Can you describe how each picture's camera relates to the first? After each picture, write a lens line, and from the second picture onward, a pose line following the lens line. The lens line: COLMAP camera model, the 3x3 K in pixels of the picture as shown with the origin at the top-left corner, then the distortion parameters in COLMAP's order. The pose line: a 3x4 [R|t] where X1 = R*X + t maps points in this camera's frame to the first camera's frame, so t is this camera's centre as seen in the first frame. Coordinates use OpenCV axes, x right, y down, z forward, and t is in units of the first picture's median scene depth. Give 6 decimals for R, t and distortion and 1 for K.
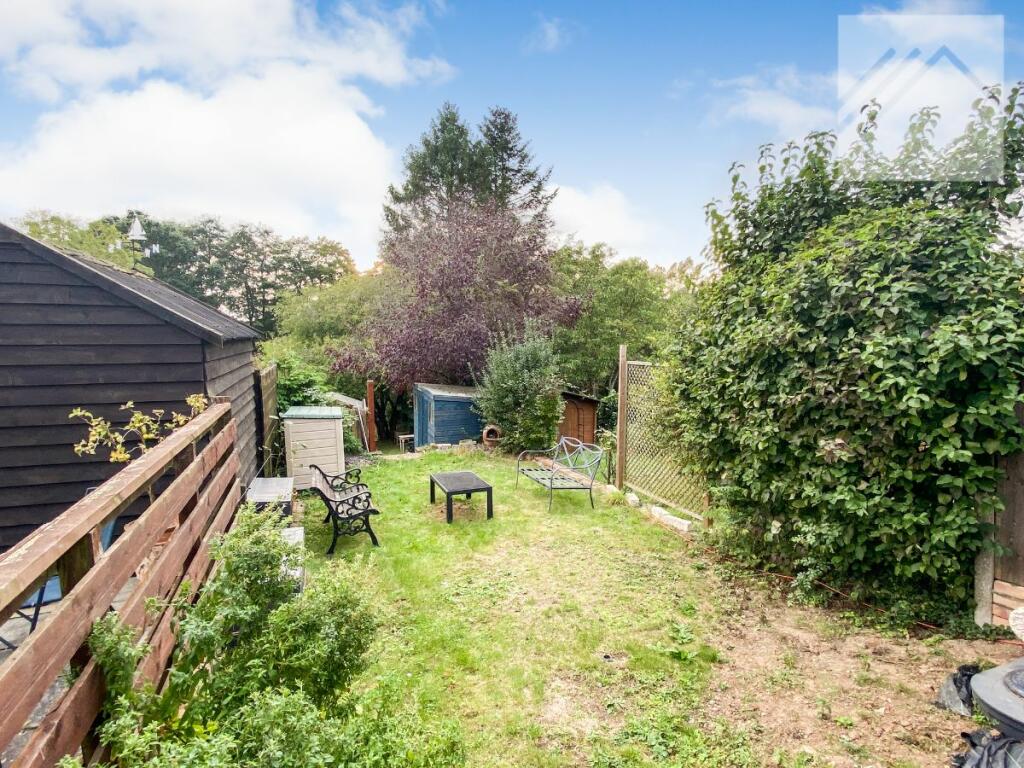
lens RADIAL K [[540.5, 0, 512.0], [0, 540.5, 384.0], [0, 0, 1]] dist [-0.004330, -0.001421]
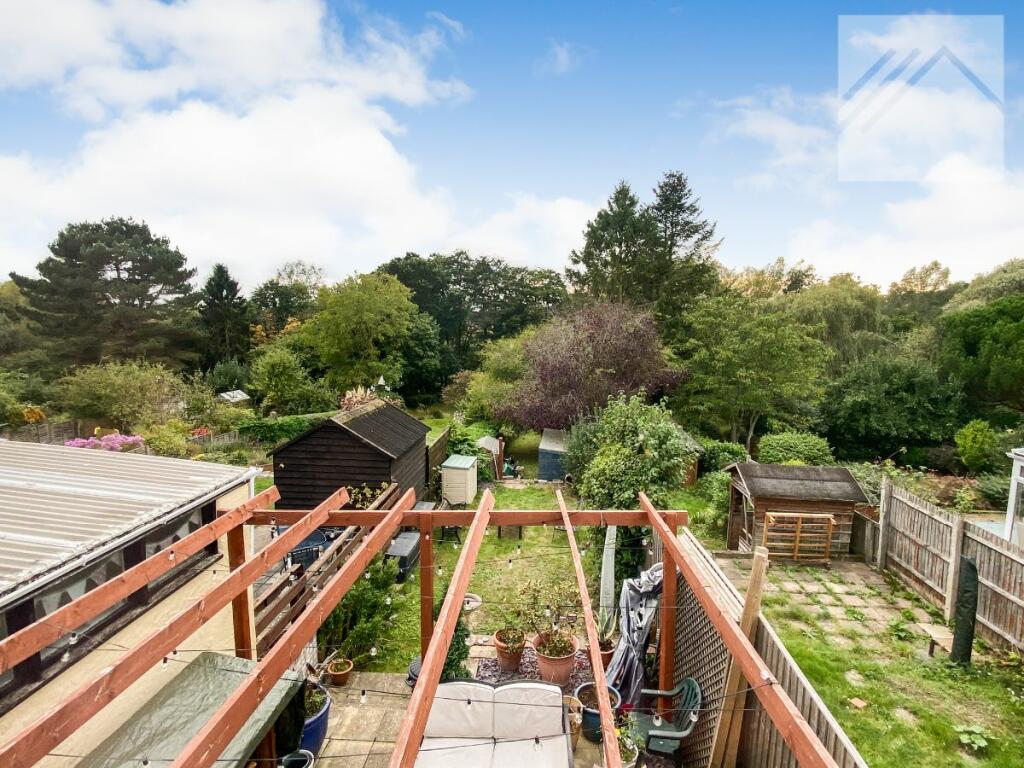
lens RADIAL K [[540.5, 0, 512.0], [0, 540.5, 384.0], [0, 0, 1]] dist [-0.004330, -0.001421]
pose [[0.900614, 0.070629, -0.428842, 0.211240], [-0.047594, 0.996800, 0.064218, -0.125994], [0.432006, -0.037425, 0.901094, -0.218454]]
